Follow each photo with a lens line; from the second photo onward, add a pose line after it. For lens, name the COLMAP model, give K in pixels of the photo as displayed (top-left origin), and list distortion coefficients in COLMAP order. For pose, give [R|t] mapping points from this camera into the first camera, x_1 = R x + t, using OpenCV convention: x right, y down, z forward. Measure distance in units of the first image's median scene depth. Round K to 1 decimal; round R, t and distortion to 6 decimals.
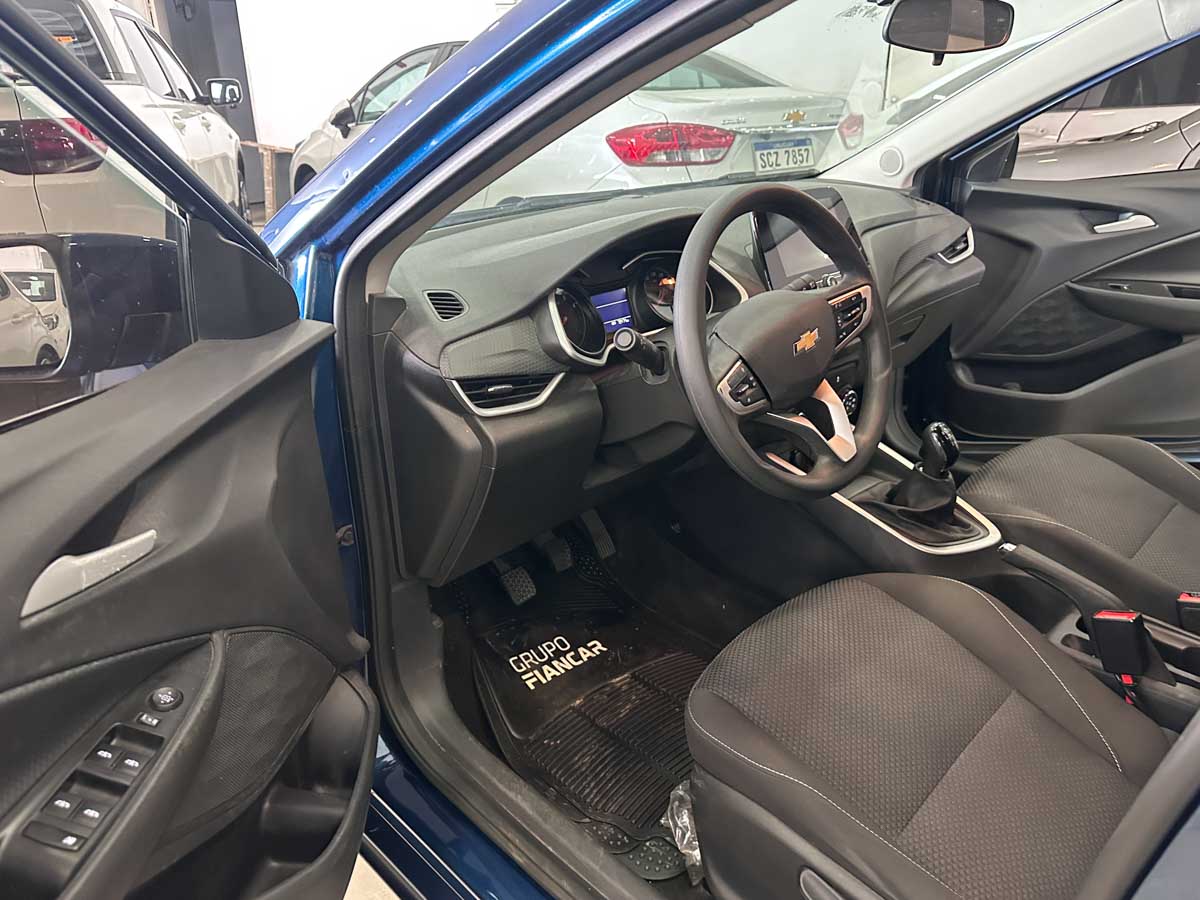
lens RADIAL K [[867.2, 0, 577.0], [0, 867.2, 452.9], [0, 0, 1]] dist [0.042604, -0.048746]
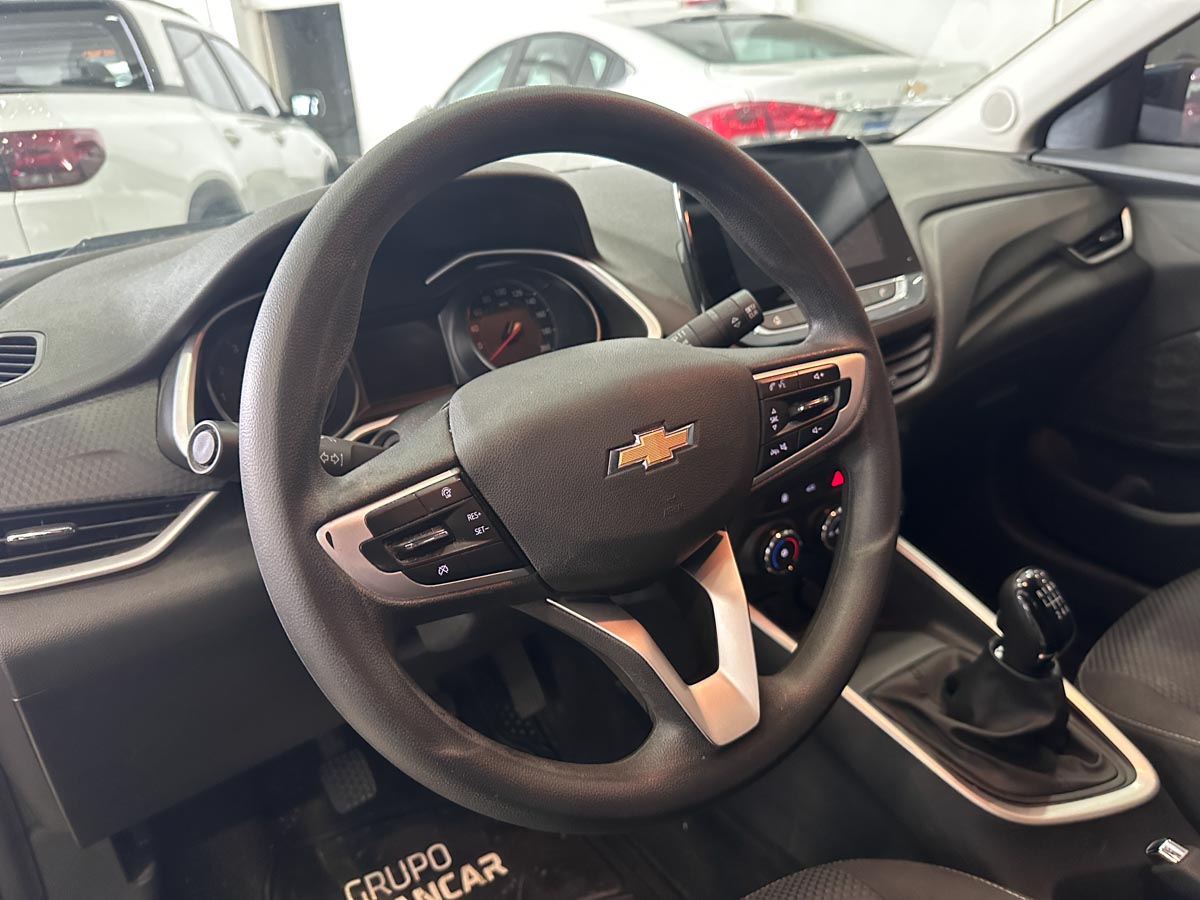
lens RADIAL K [[867.2, 0, 589.4], [0, 867.2, 461.8], [0, 0, 1]] dist [0.042604, -0.048746]
pose [[0.986966, 0.012502, -0.160441, 0.201904], [-0.013397, 0.999900, -0.004496, -0.079049], [0.160369, 0.006587, 0.987035, 0.376108]]
